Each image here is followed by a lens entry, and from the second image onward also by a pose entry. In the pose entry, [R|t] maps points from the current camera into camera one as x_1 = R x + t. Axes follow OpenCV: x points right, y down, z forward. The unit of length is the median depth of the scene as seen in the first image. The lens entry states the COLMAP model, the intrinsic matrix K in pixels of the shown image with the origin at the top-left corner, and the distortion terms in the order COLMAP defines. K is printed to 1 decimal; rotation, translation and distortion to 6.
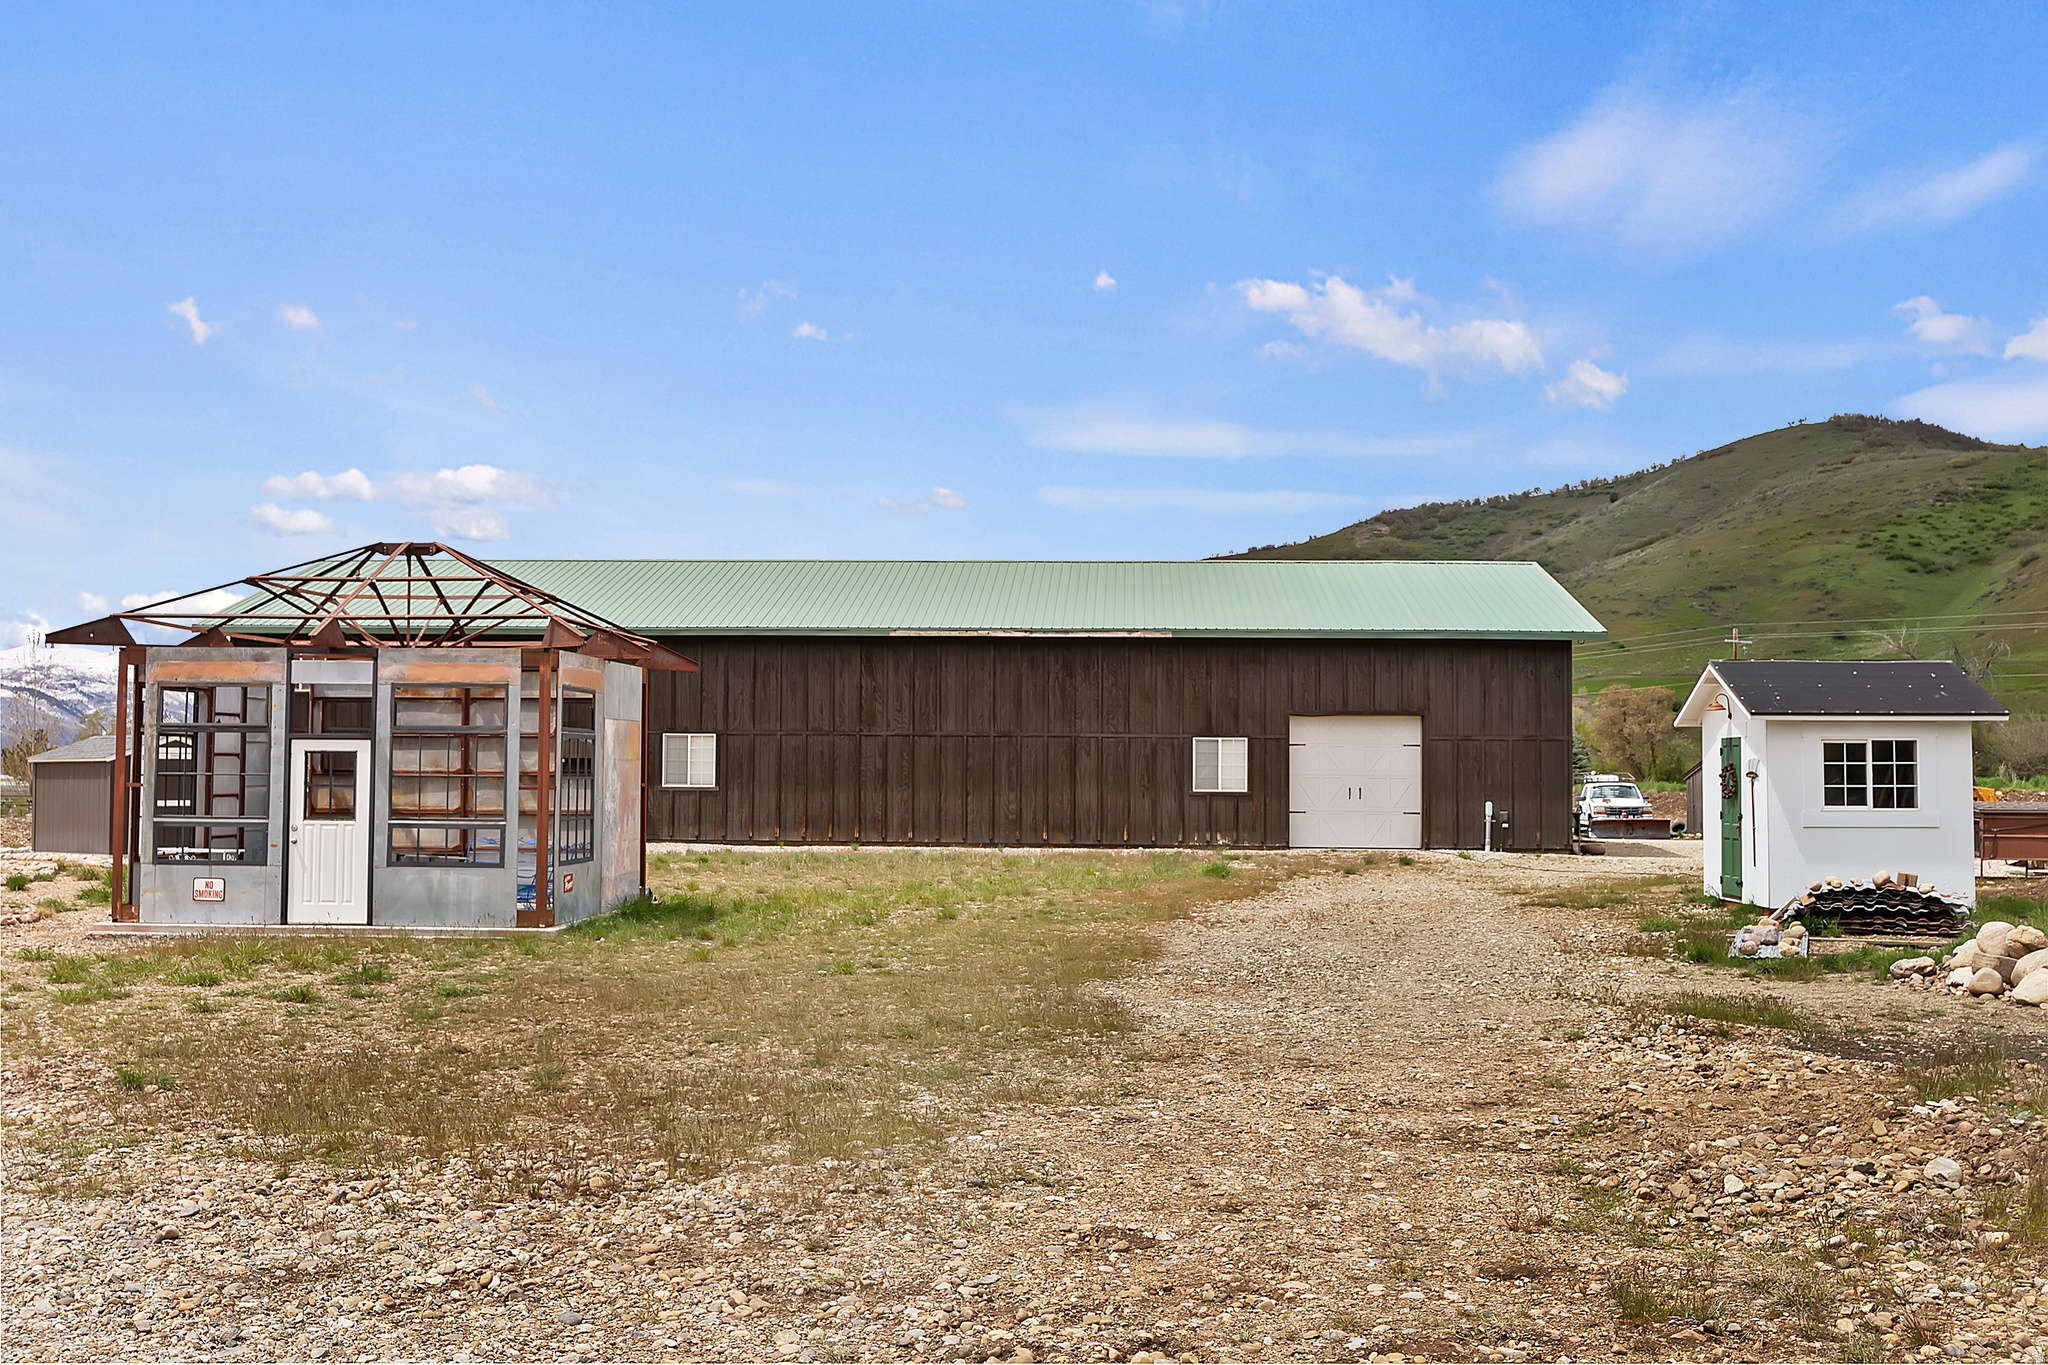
lens RADIAL K [[1890.0, 0, 1020.3], [0, 1890.0, 677.4], [0, 0, 1]] dist [-0.003199, 0.000000]
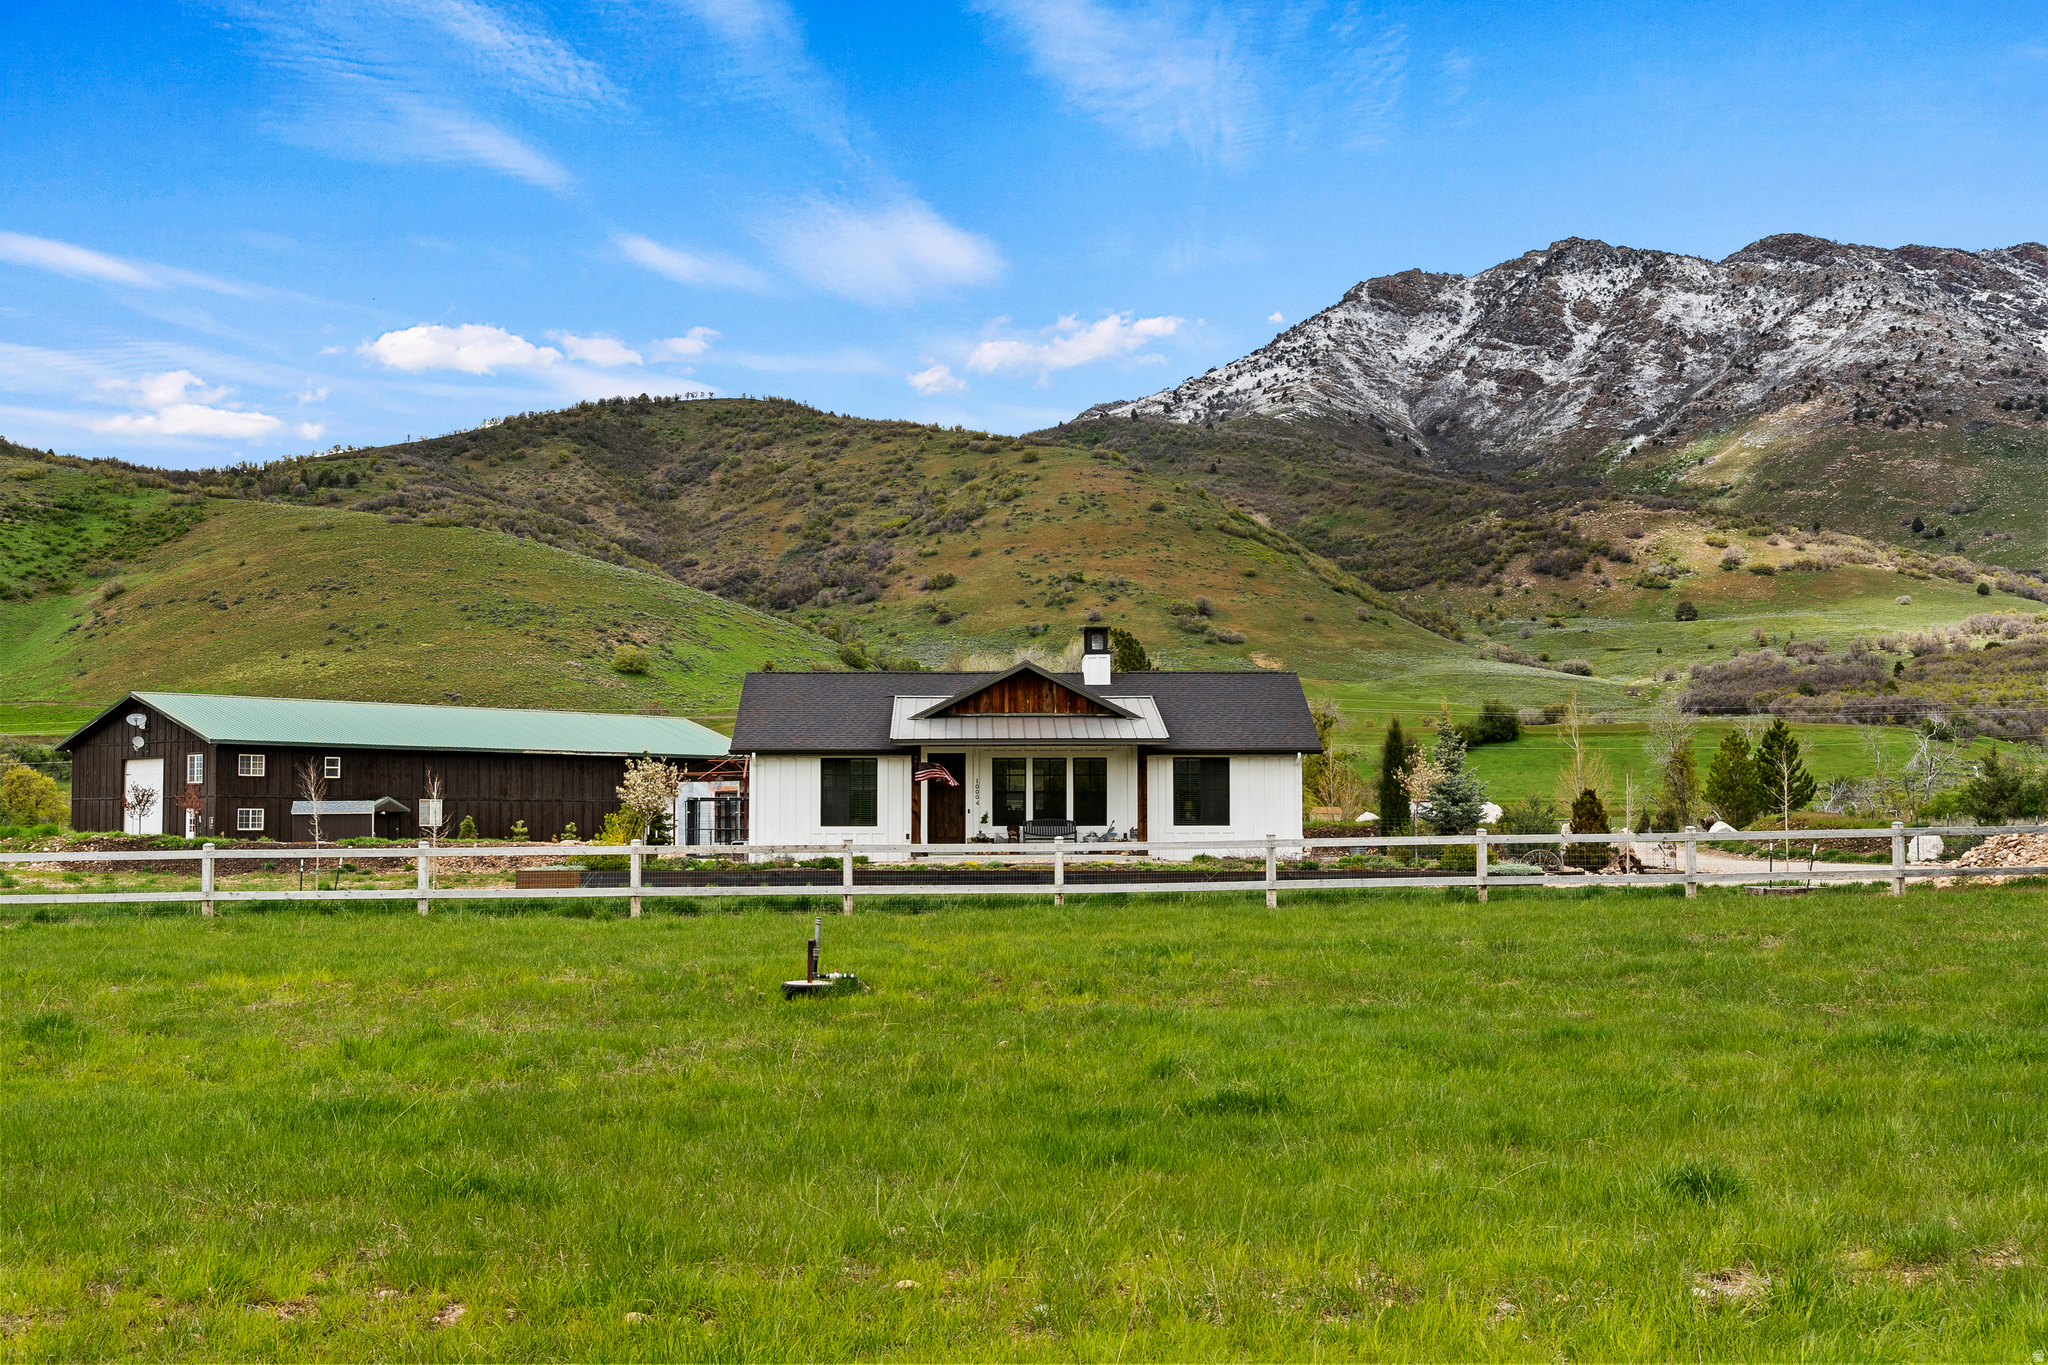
lens RADIAL K [[2453.2, 0, 995.6], [0, 2453.2, 644.4], [0, 0, 1]] dist [-0.011309, 0.000000]
pose [[0.614379, 0.051339, 0.787339, -0.136422], [-0.033323, 0.998679, -0.039117, -0.003878], [-0.788307, -0.002204, 0.615278, -0.079050]]
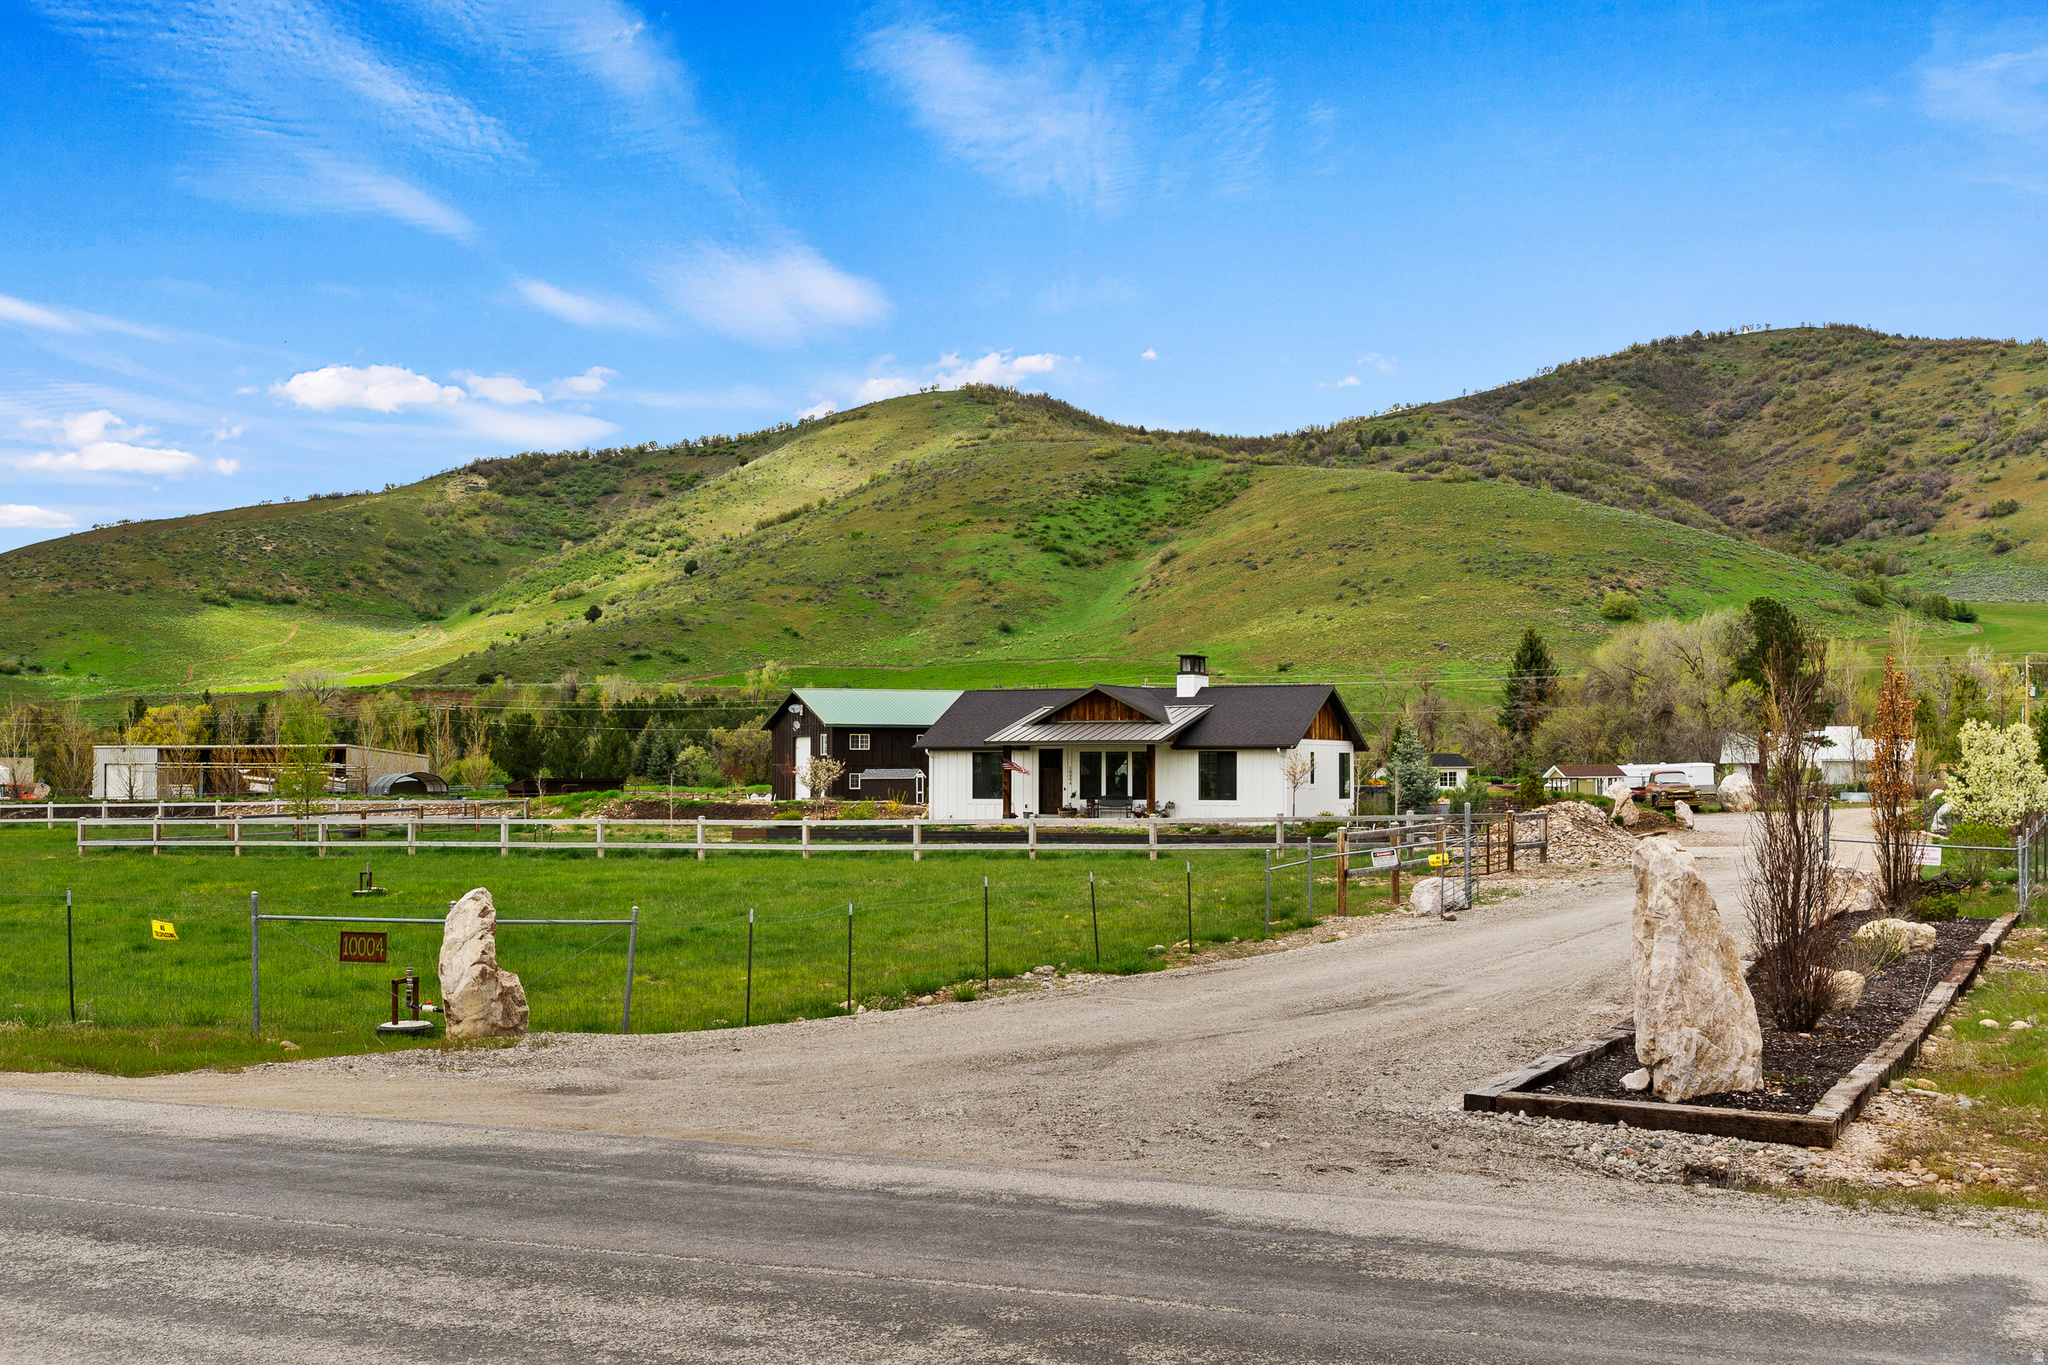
lens RADIAL K [[2421.2, 0, 1005.8], [0, 2421.2, 690.2], [0, 0, 1]] dist [0.033515, 0.000000]
pose [[0.898956, 0.004654, 0.438015, -0.119799], [-0.013405, 0.999767, 0.016891, -0.009700], [-0.437834, -0.021056, 0.898809, -0.148124]]
